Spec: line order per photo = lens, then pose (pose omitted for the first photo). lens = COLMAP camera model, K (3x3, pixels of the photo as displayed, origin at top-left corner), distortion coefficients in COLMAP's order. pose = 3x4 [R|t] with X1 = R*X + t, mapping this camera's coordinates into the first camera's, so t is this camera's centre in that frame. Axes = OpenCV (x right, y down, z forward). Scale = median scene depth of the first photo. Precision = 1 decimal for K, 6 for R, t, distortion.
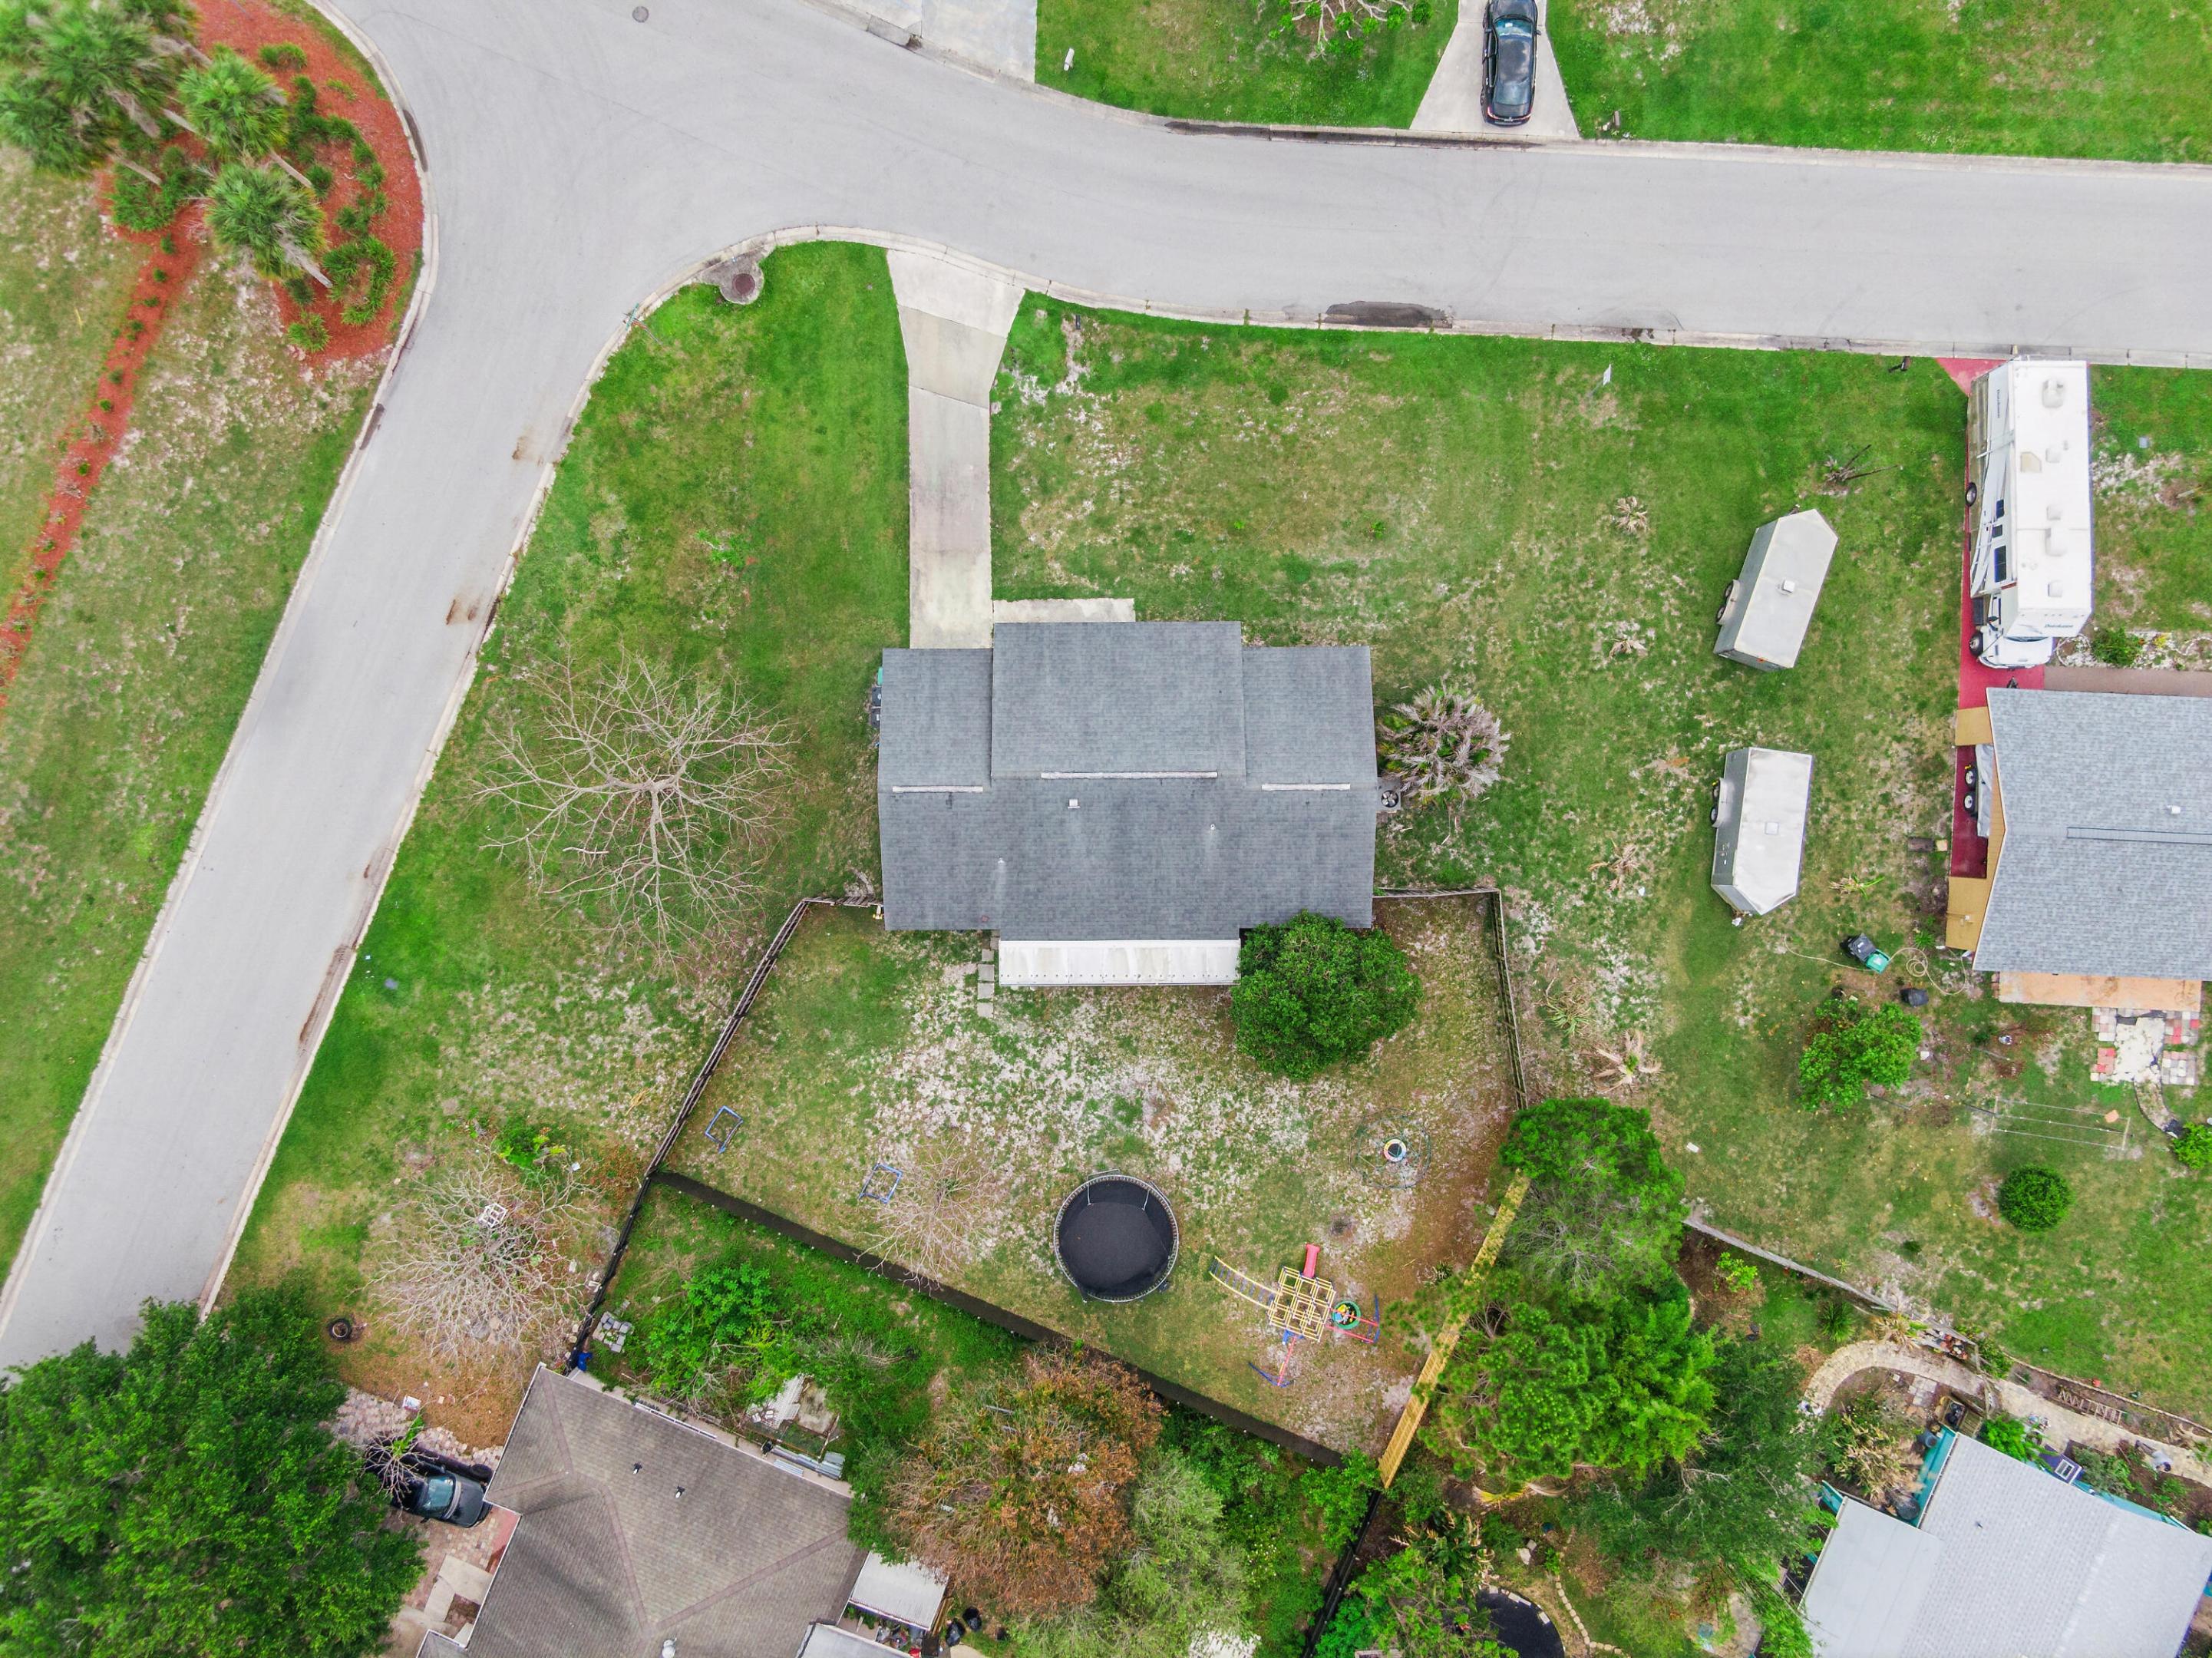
lens RADIAL K [[1572.4, 0, 1116.4], [0, 1572.4, 838.8], [0, 0, 1]] dist [0.022225, -0.037914]
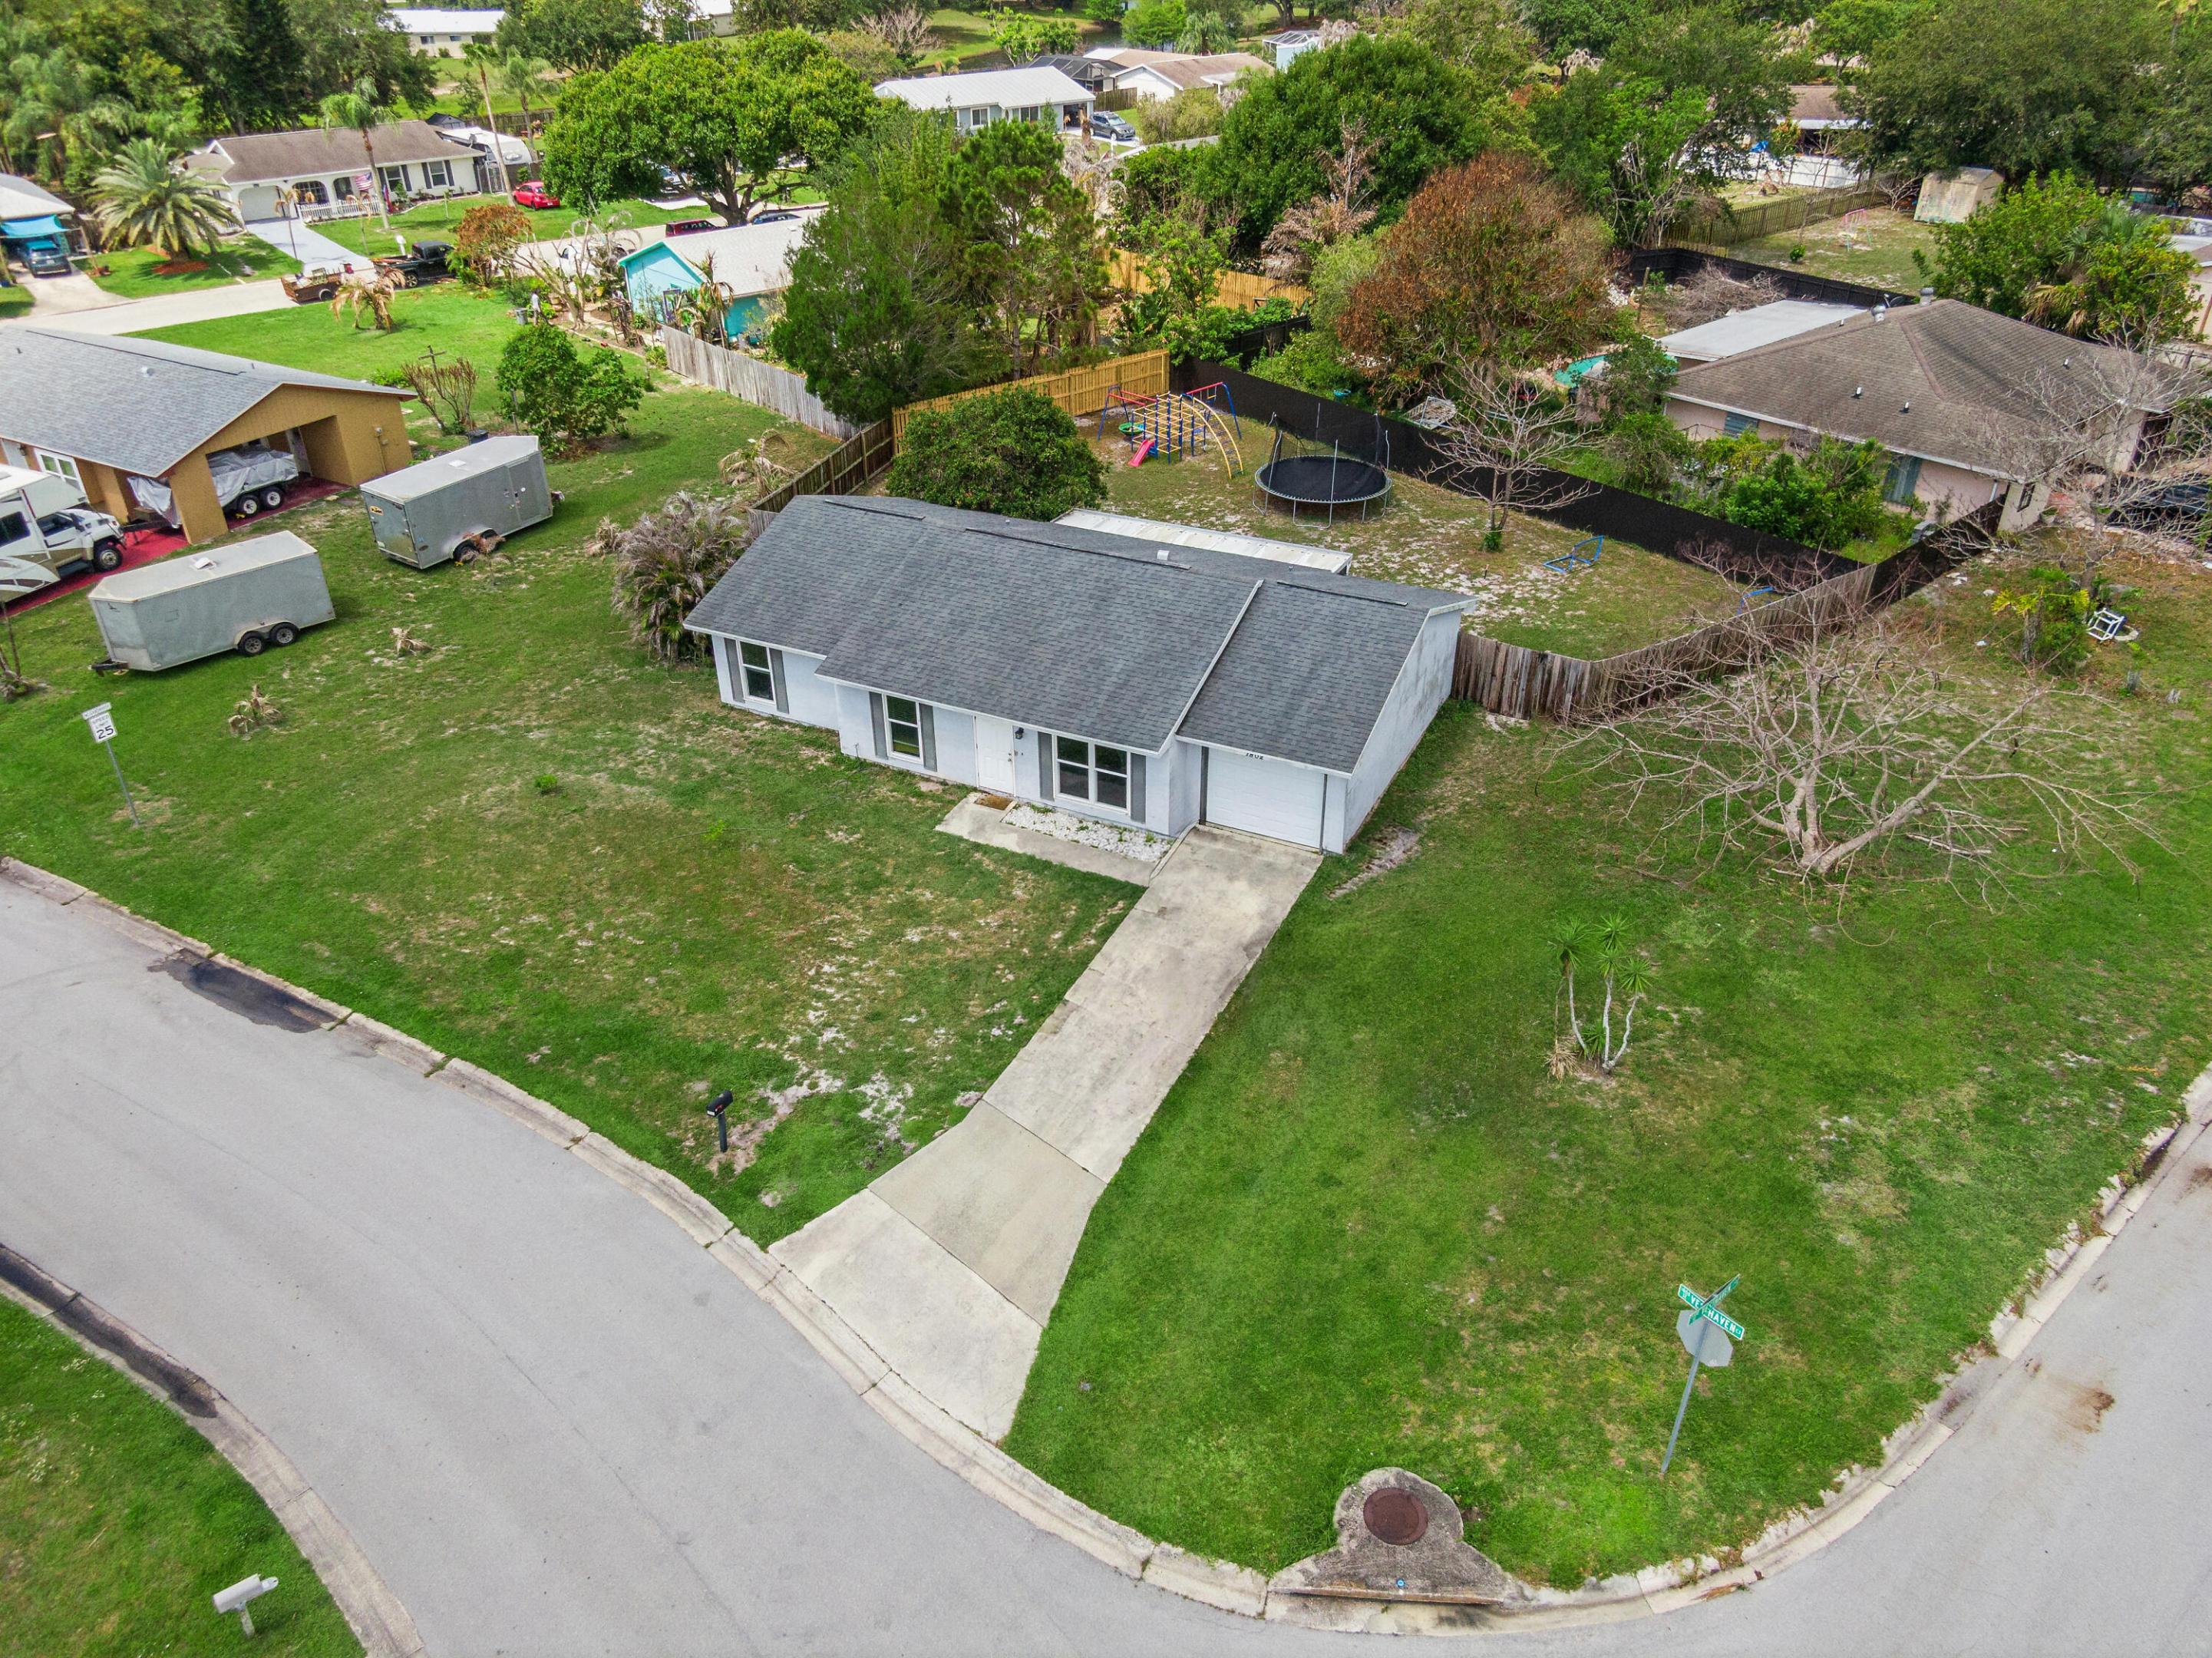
lens RADIAL K [[1572.4, 0, 1102.7], [0, 1572.4, 814.8], [0, 0, 1]] dist [0.022225, -0.037914]
pose [[-0.892933, -0.226509, 0.389056, -0.280898], [0.450023, -0.472603, 0.757711, -0.578255], [0.012240, 0.851669, 0.523937, 0.676506]]
